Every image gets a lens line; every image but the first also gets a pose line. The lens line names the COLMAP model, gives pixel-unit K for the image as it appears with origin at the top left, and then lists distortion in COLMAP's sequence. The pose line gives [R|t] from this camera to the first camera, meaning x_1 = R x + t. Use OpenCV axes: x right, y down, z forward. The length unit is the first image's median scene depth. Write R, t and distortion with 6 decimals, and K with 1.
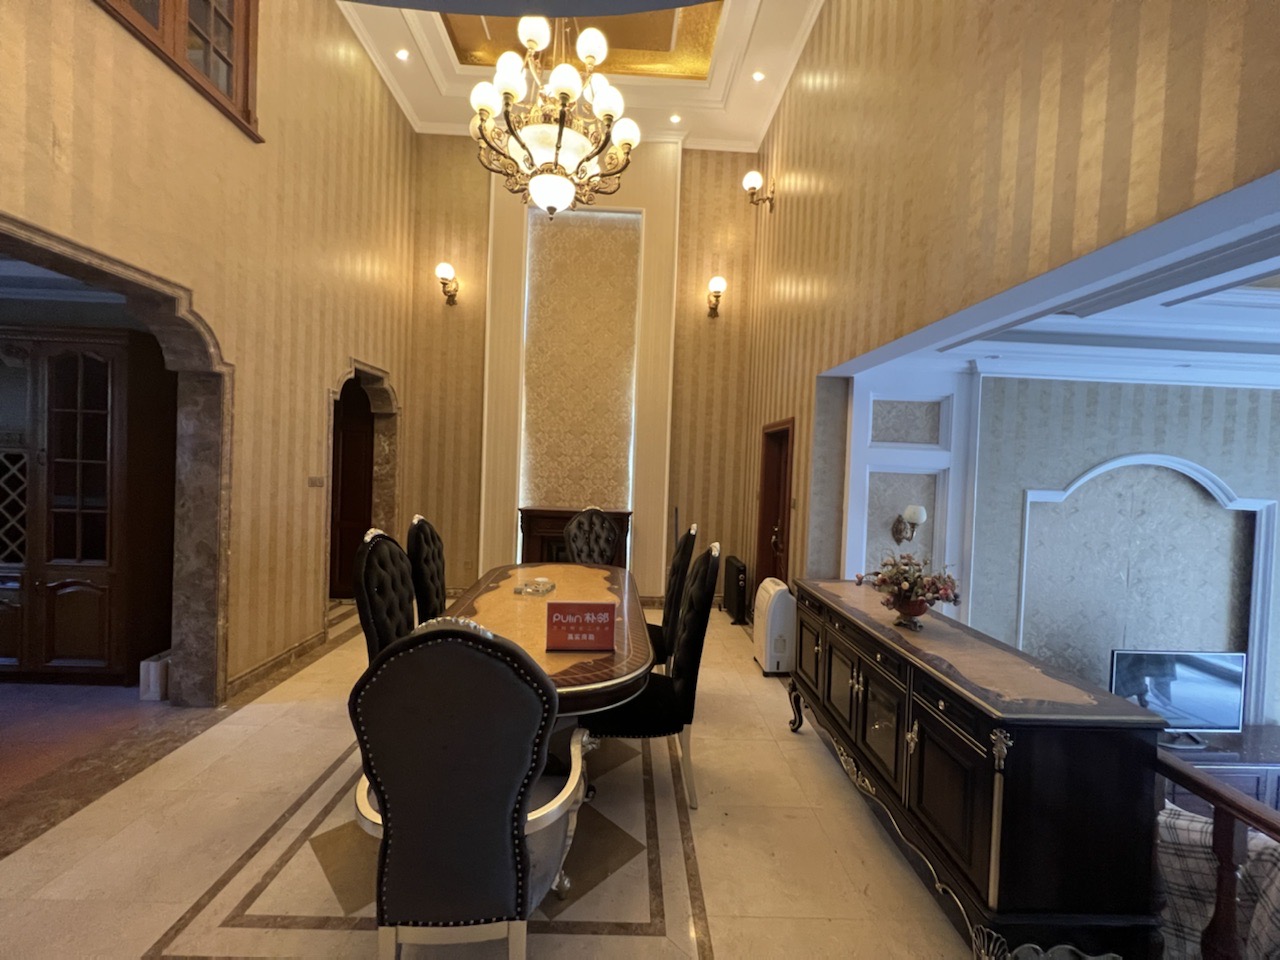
lens RADIAL K [[510.8, 0, 640.0], [0, 510.8, 480.0], [0, 0, 1]] dist [0.001263, 0.000157]
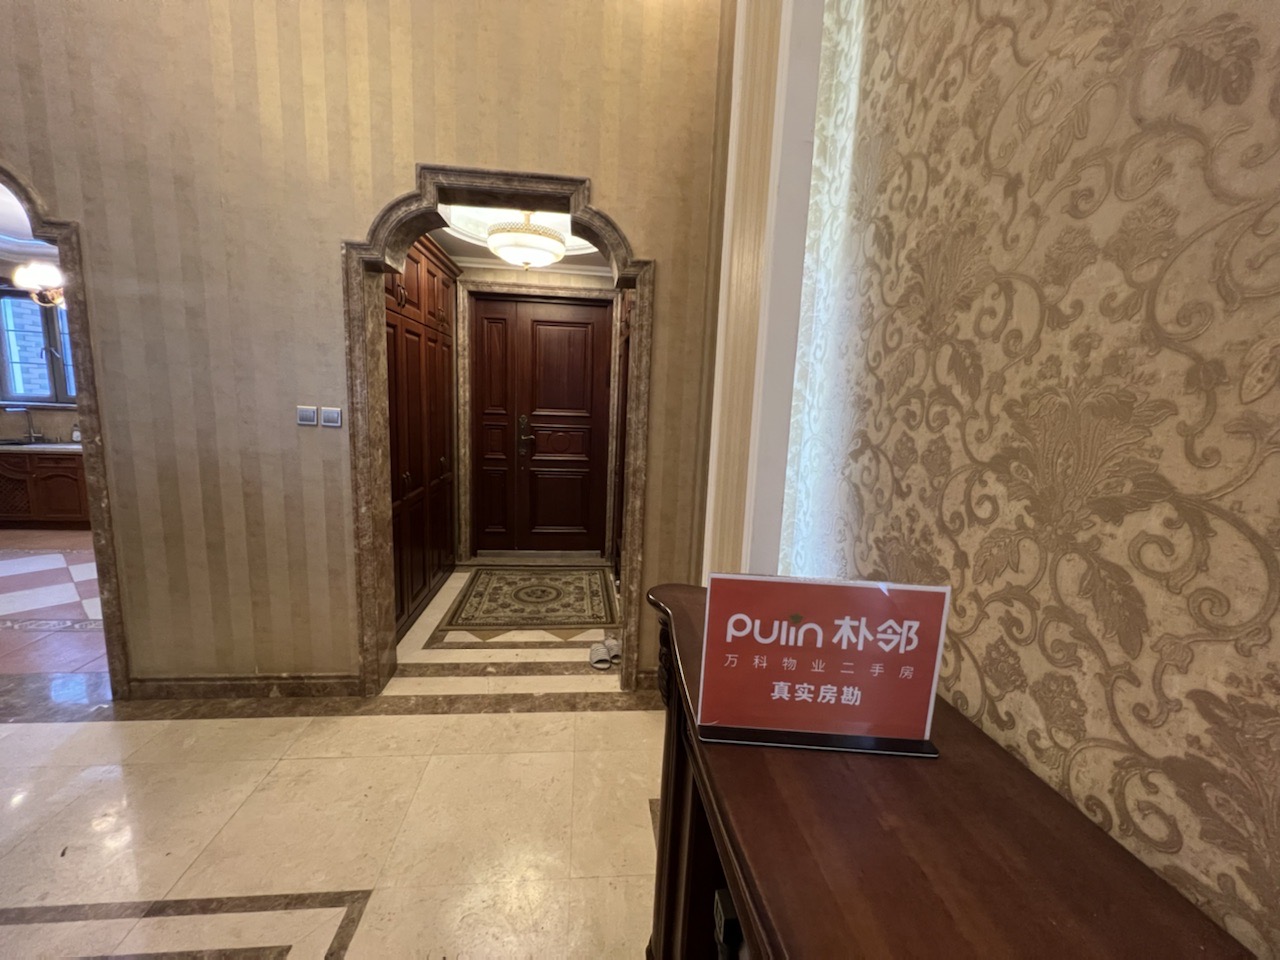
lens RADIAL K [[510.8, 0, 640.0], [0, 510.8, 480.0], [0, 0, 1]] dist [0.001263, 0.000157]
pose [[0.068139, 0.121377, -0.990265, -0.052637], [-0.060798, 0.991232, 0.117312, -0.020556], [0.995822, 0.052212, 0.074921, 1.607475]]
